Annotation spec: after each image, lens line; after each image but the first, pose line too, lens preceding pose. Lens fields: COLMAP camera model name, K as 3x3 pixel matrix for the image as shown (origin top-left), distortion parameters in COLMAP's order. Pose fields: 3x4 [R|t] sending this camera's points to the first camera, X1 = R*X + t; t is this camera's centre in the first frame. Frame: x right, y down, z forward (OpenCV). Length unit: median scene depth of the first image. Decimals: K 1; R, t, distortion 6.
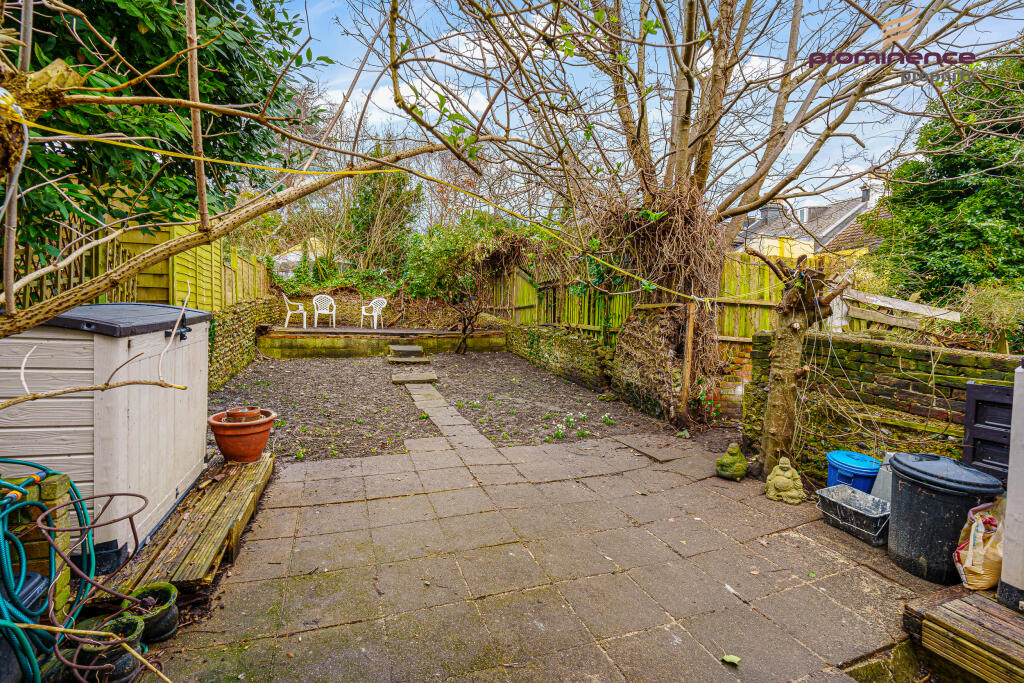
lens RADIAL K [[446.2, 0, 524.6], [0, 446.2, 335.6], [0, 0, 1]] dist [-0.003720, 0.000036]
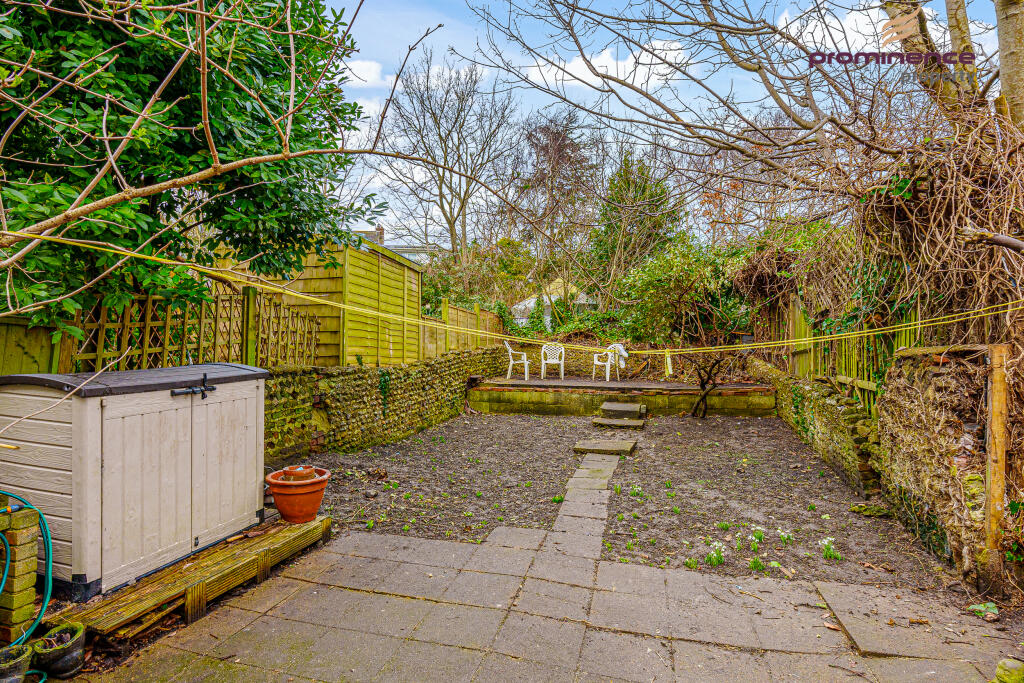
lens RADIAL K [[551.0, 0, 512.0], [0, 551.0, 341.5], [0, 0, 1]] dist [-0.003369, 0.000670]
pose [[0.802731, -0.030594, -0.595556, 0.230801], [-0.018058, 0.996978, -0.075555, -0.014531], [0.596068, 0.071405, 0.799753, 0.134310]]
